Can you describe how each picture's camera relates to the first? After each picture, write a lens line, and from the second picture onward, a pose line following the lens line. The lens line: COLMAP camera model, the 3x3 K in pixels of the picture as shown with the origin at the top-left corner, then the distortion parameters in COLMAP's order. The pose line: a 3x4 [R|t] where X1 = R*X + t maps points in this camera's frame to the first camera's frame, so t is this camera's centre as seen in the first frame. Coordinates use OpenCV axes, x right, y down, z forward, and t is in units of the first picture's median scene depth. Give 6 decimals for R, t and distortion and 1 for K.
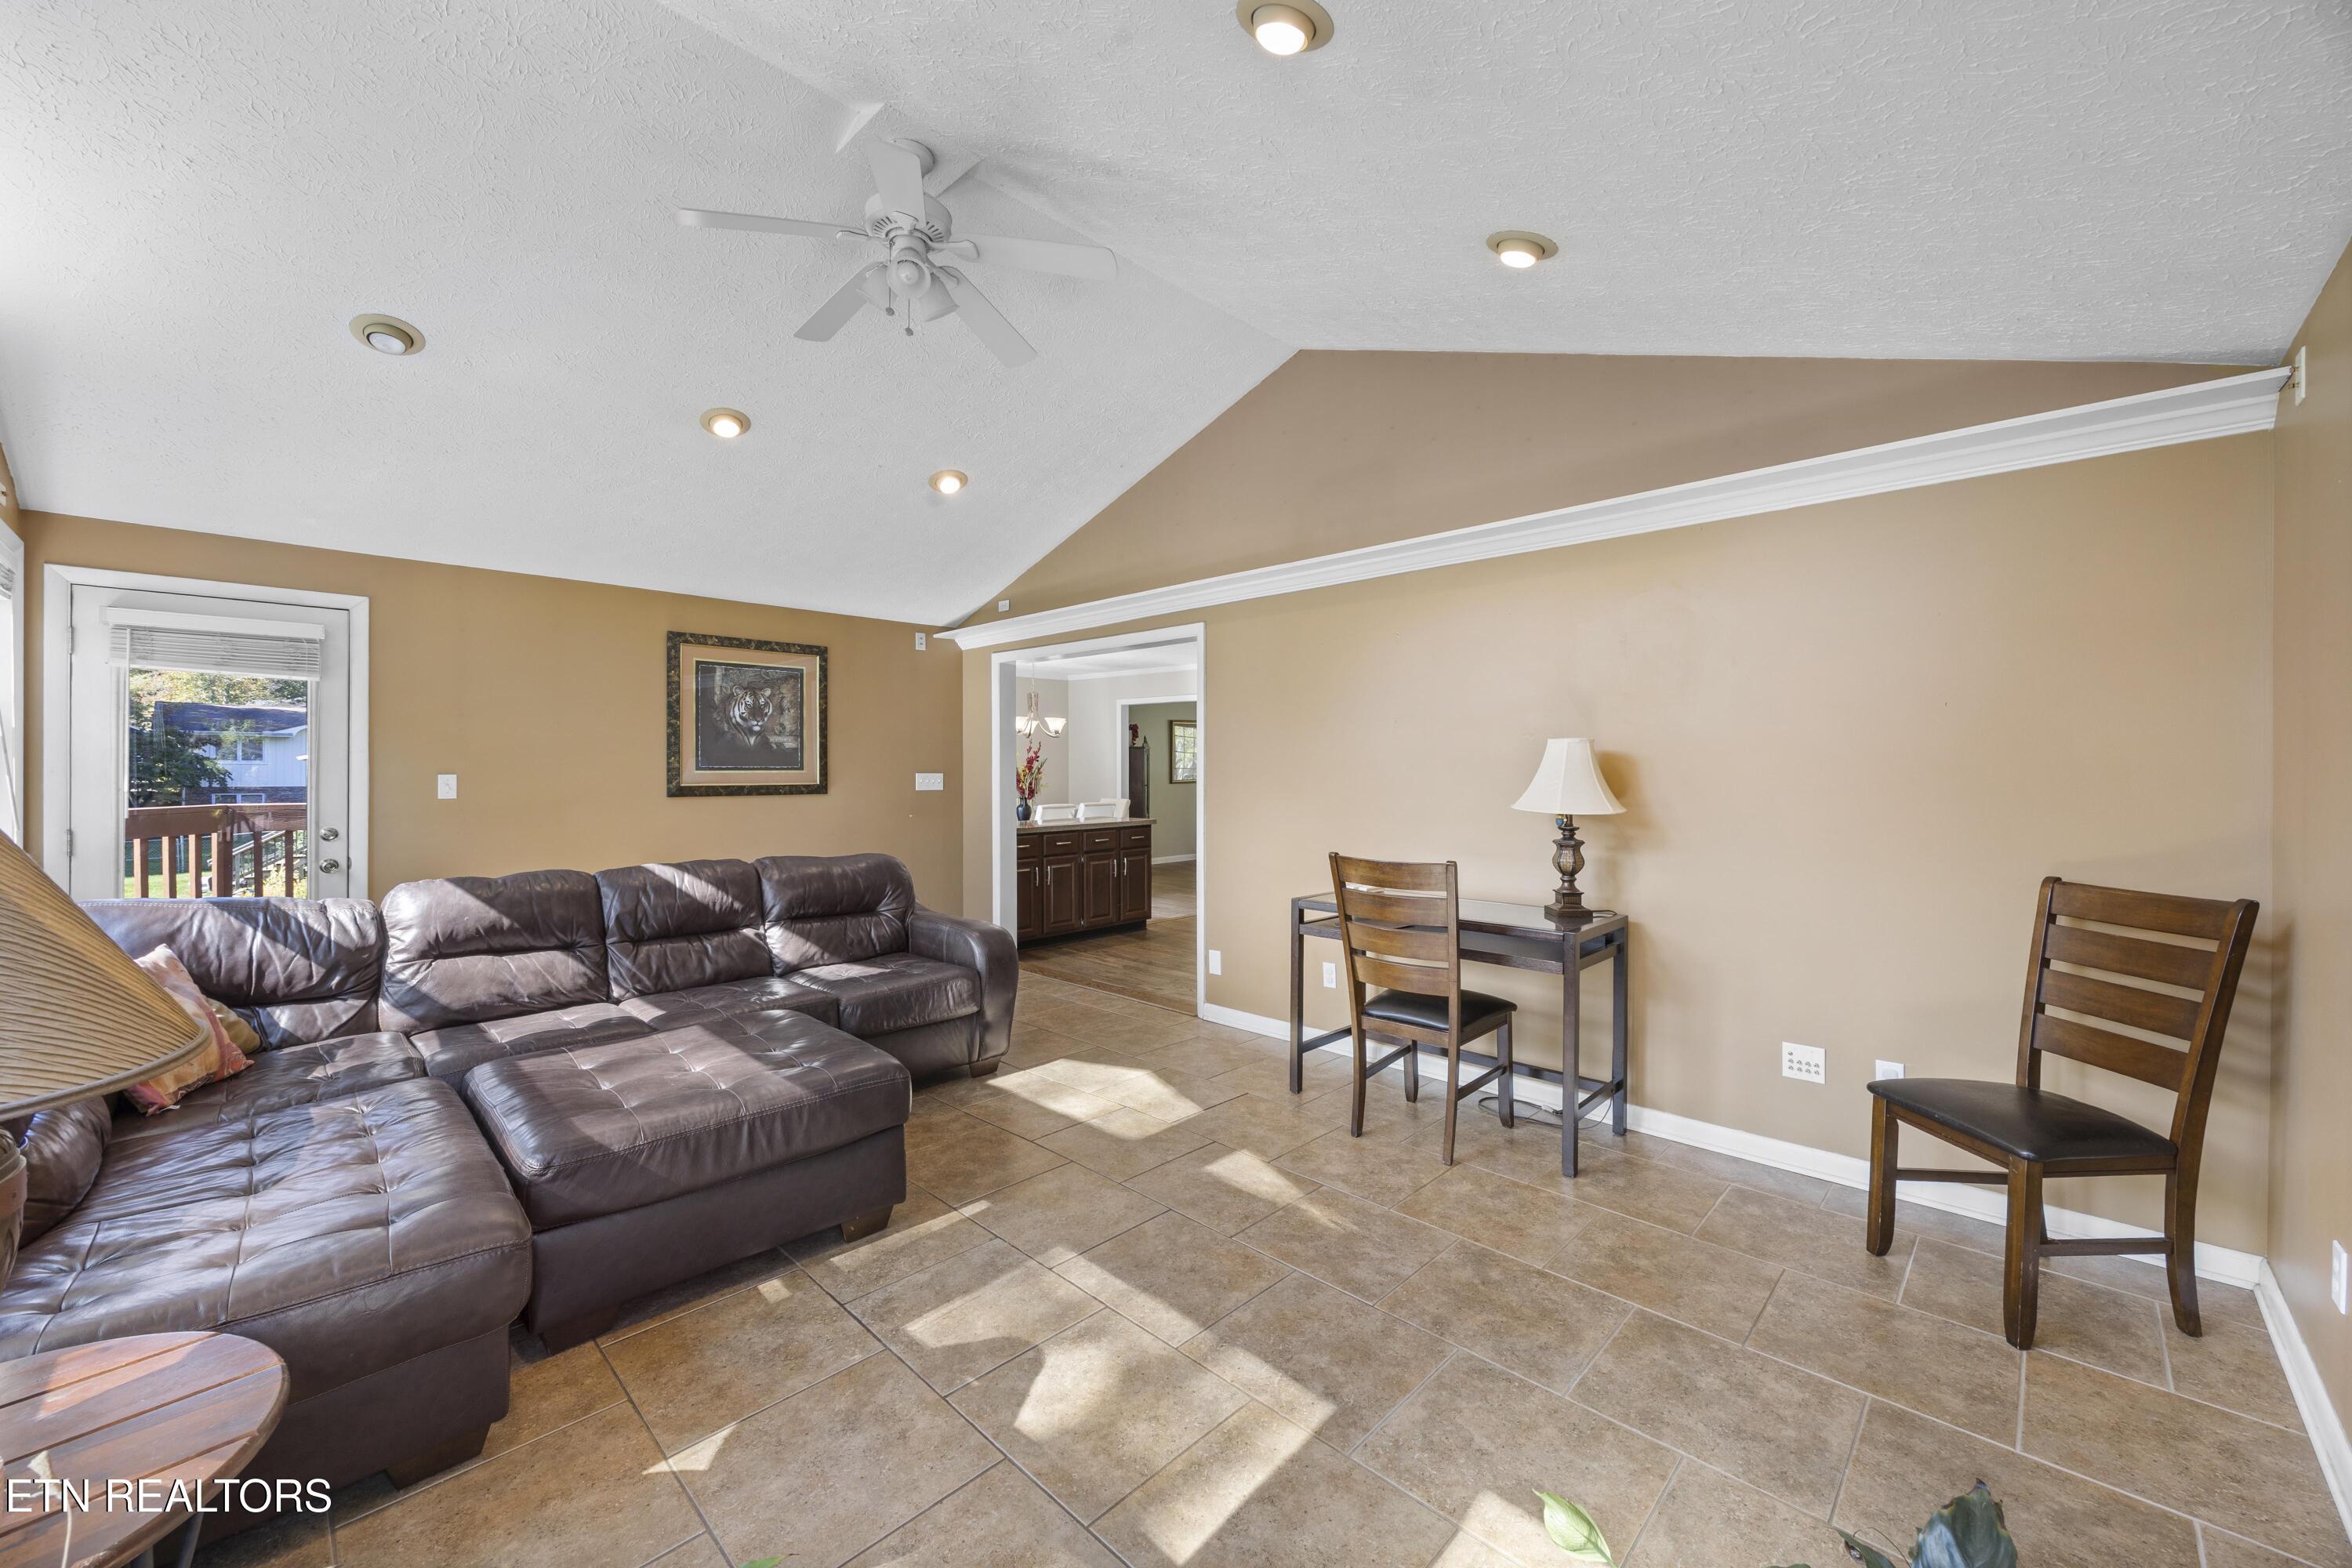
lens RADIAL K [[905.4, 0, 1180.7], [0, 905.4, 759.9], [0, 0, 1]] dist [-0.001637, -0.000116]
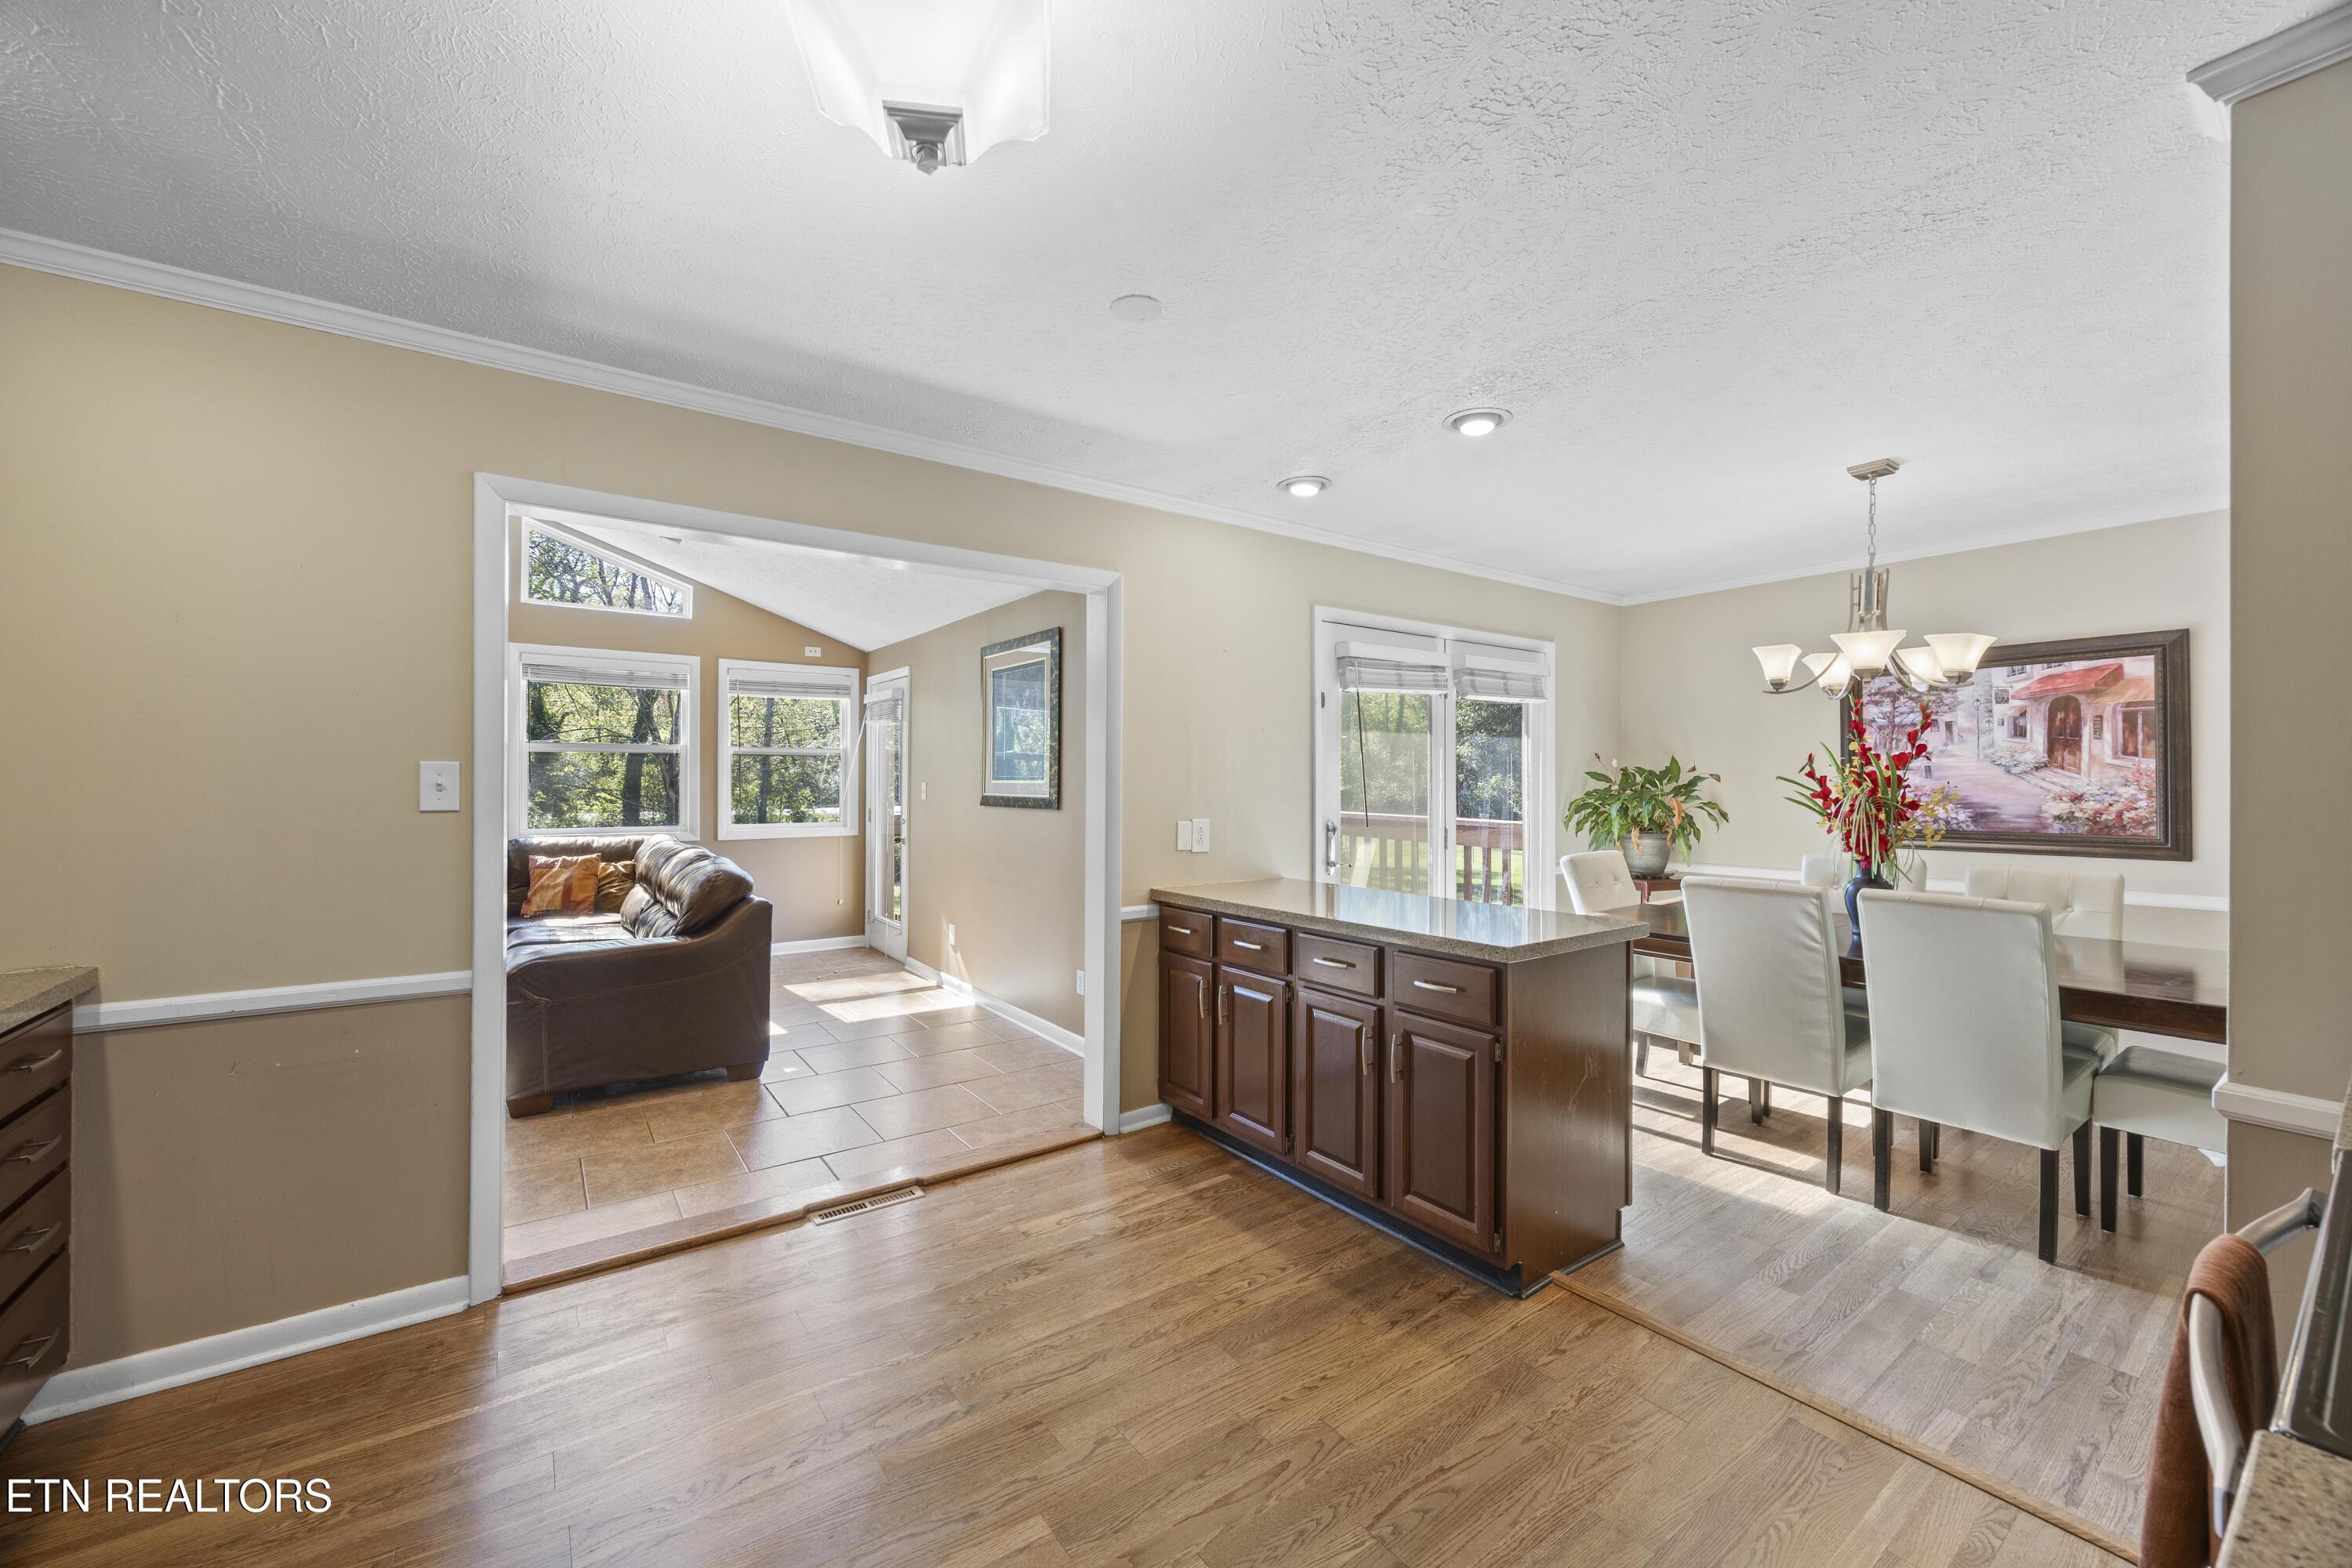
lens RADIAL K [[921.4, 0, 1176.0], [0, 921.4, 784.0], [0, 0, 1]] dist [-0.003699, -0.000048]
pose [[-0.172719, 0.002036, -0.984969, 0.698688], [0.006948, 0.999975, 0.000849, 0.026982], [0.984947, -0.006697, -0.172729, 2.220087]]
